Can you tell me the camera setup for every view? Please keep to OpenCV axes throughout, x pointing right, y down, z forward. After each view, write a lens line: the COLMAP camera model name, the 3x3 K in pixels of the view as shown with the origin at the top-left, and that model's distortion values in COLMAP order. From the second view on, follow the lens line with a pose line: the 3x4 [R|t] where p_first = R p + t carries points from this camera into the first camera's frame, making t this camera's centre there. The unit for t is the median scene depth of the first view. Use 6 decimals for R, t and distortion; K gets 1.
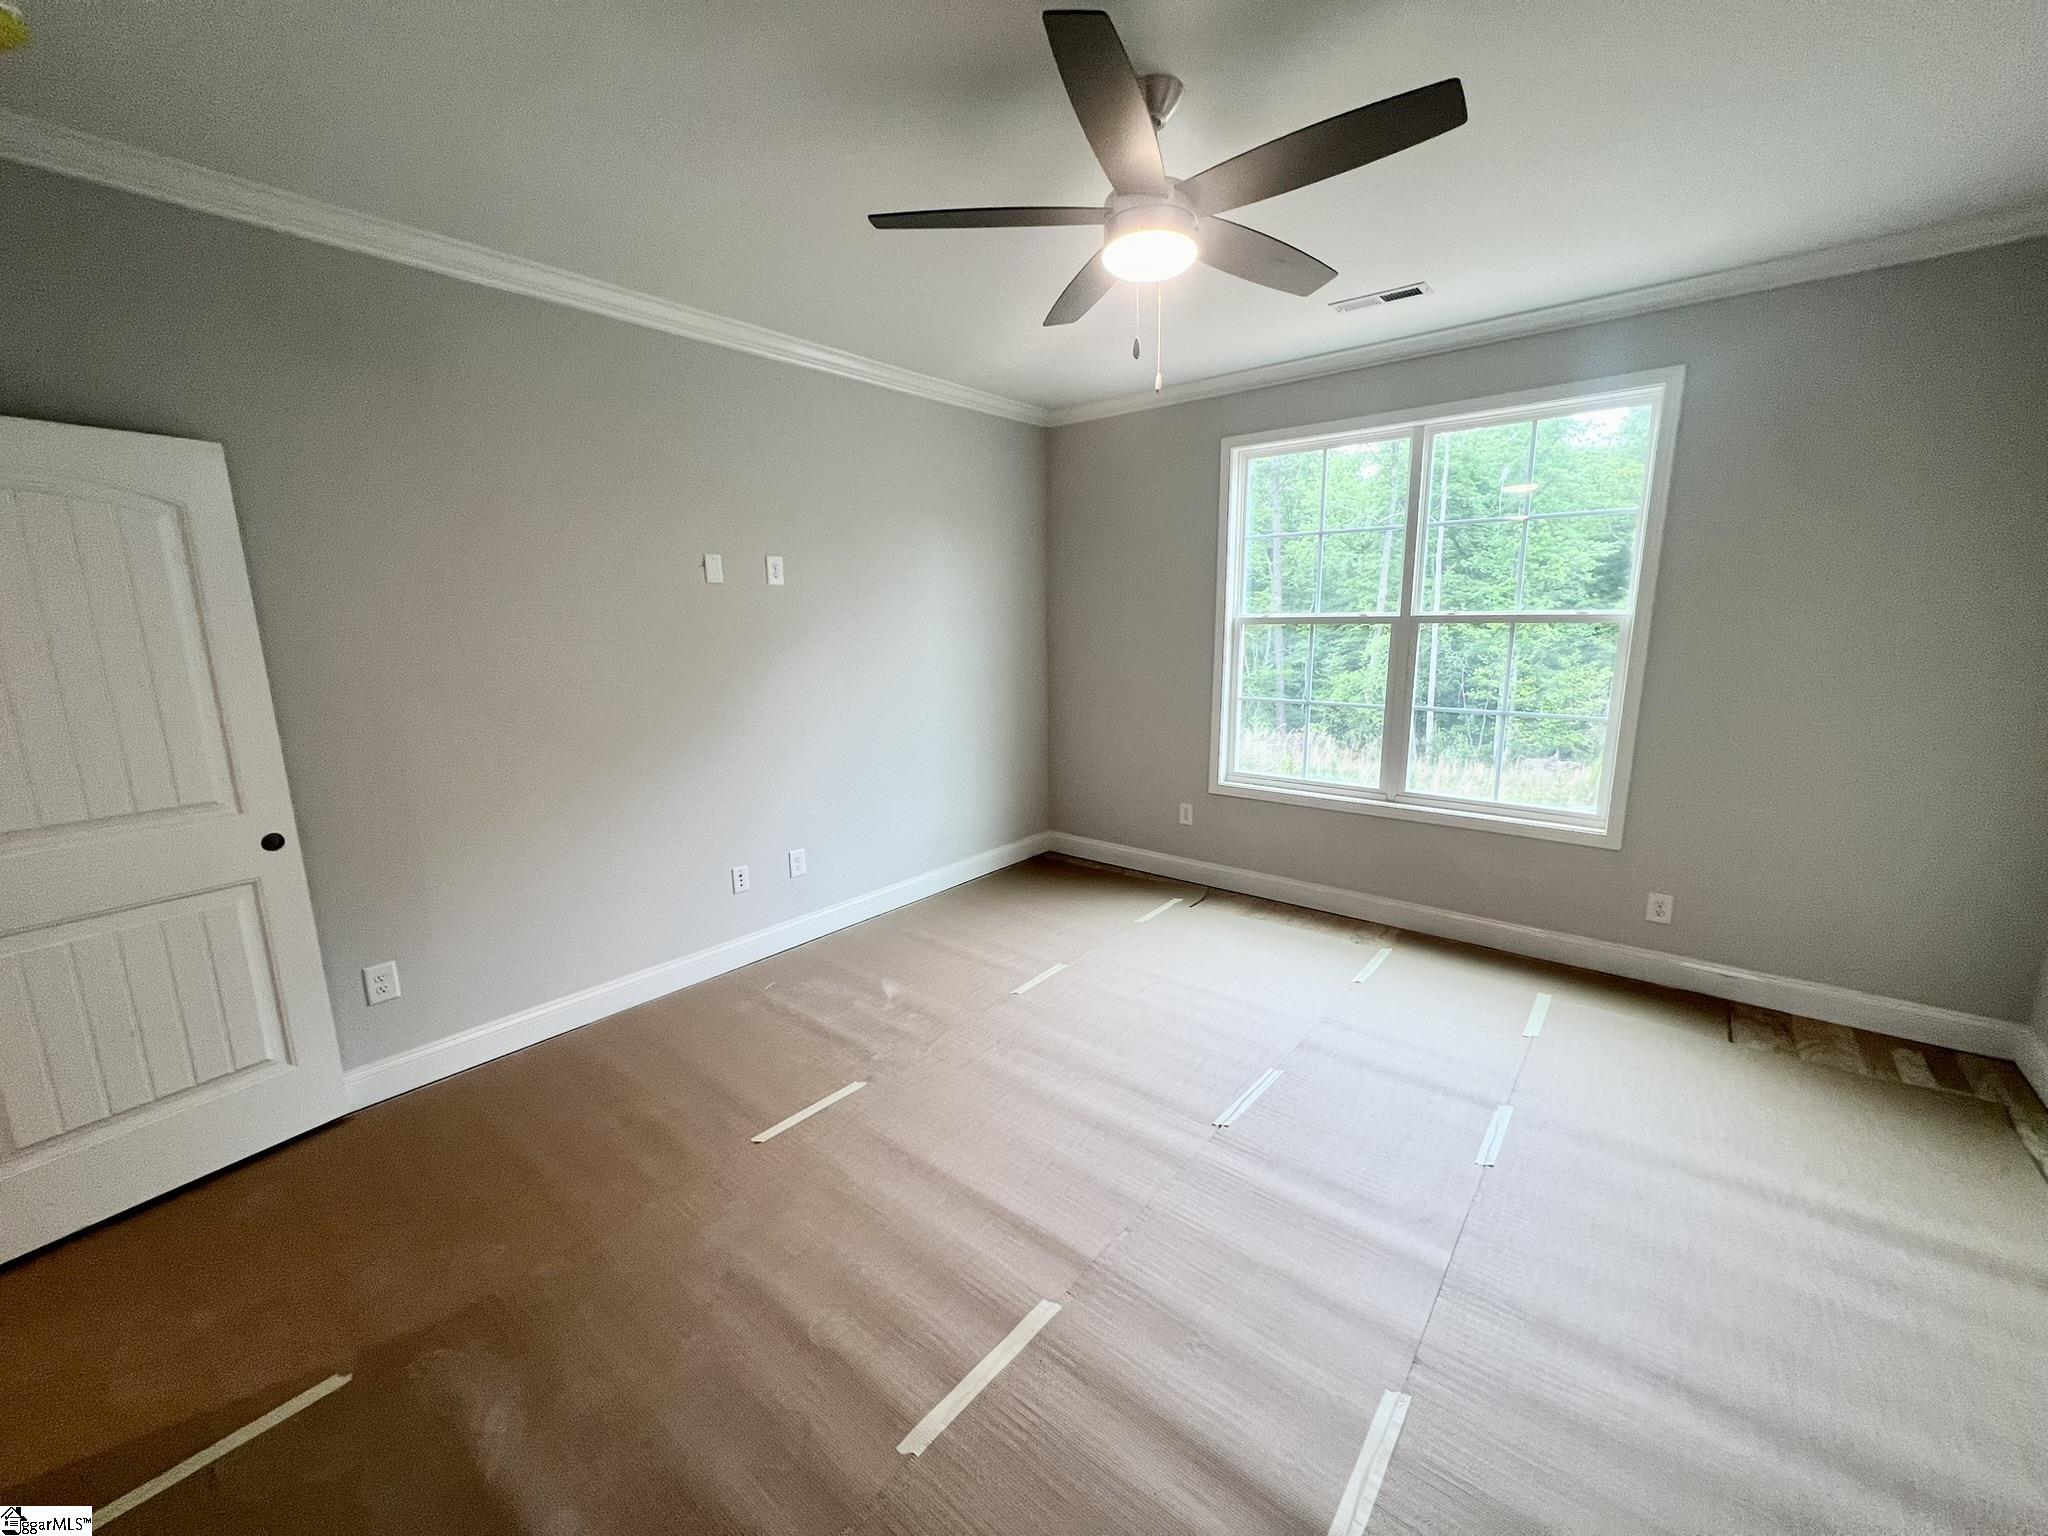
lens RADIAL K [[809.5, 0, 1024.0], [0, 809.5, 768.0], [0, 0, 1]] dist [-0.002319, 0.000188]
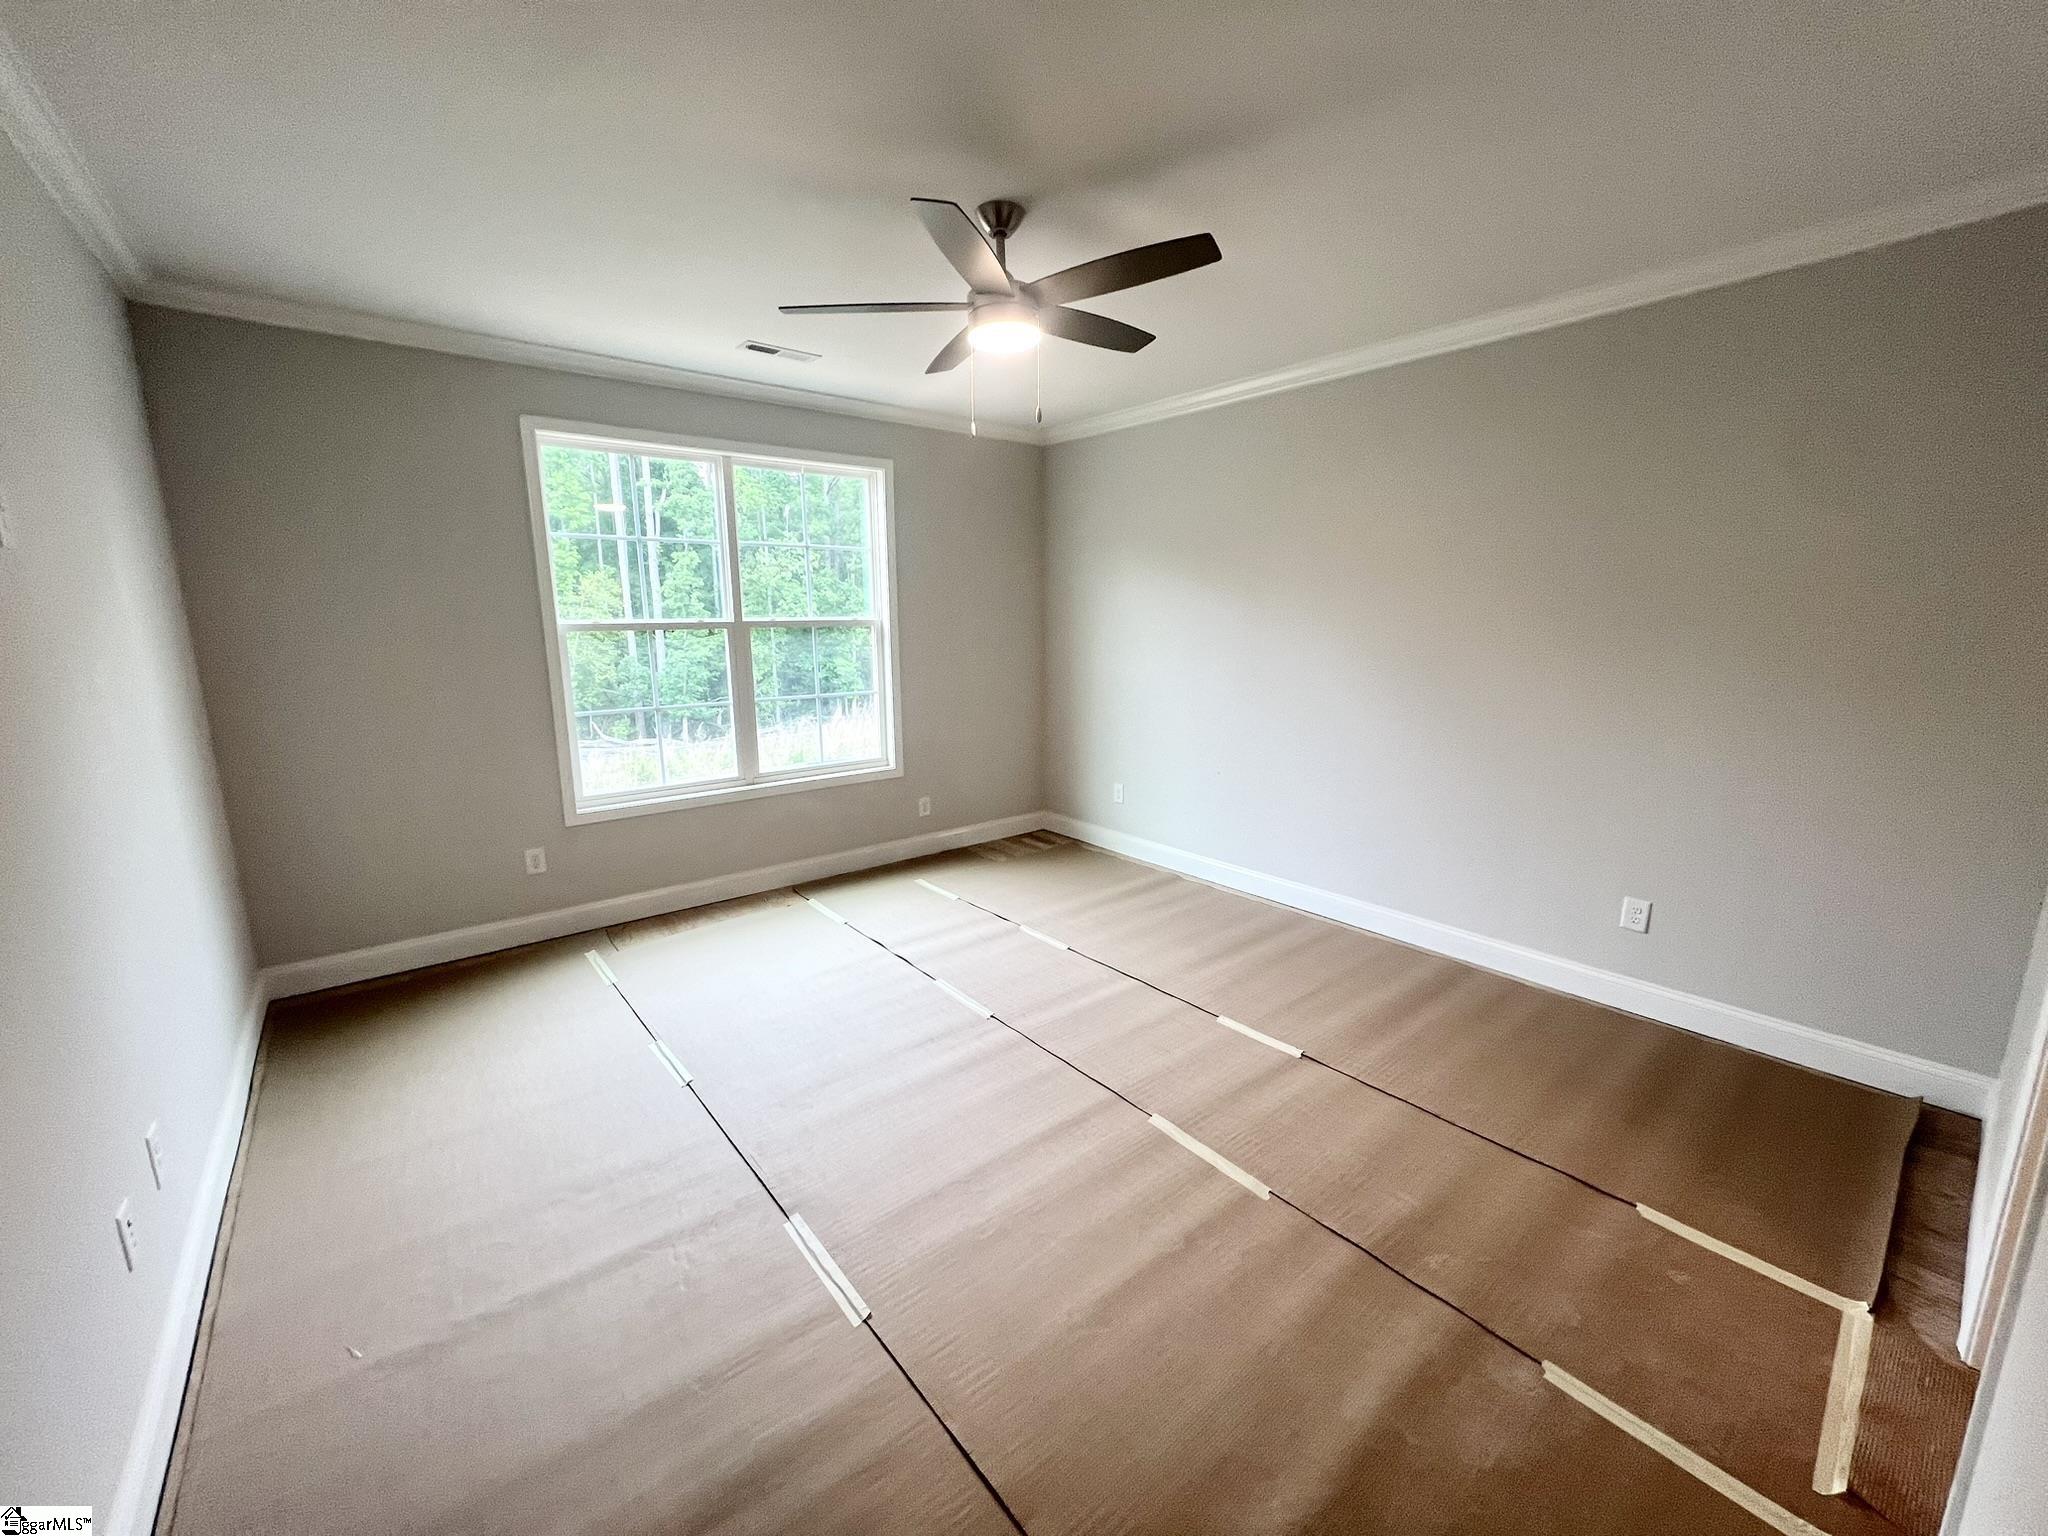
lens RADIAL K [[809.5, 0, 1024.0], [0, 809.5, 768.0], [0, 0, 1]] dist [-0.002319, 0.000188]
pose [[0.200915, -0.173890, 0.964052, -0.652044], [0.185611, 0.973050, 0.136830, -0.076031], [-0.961864, 0.151447, 0.227776, 0.426181]]
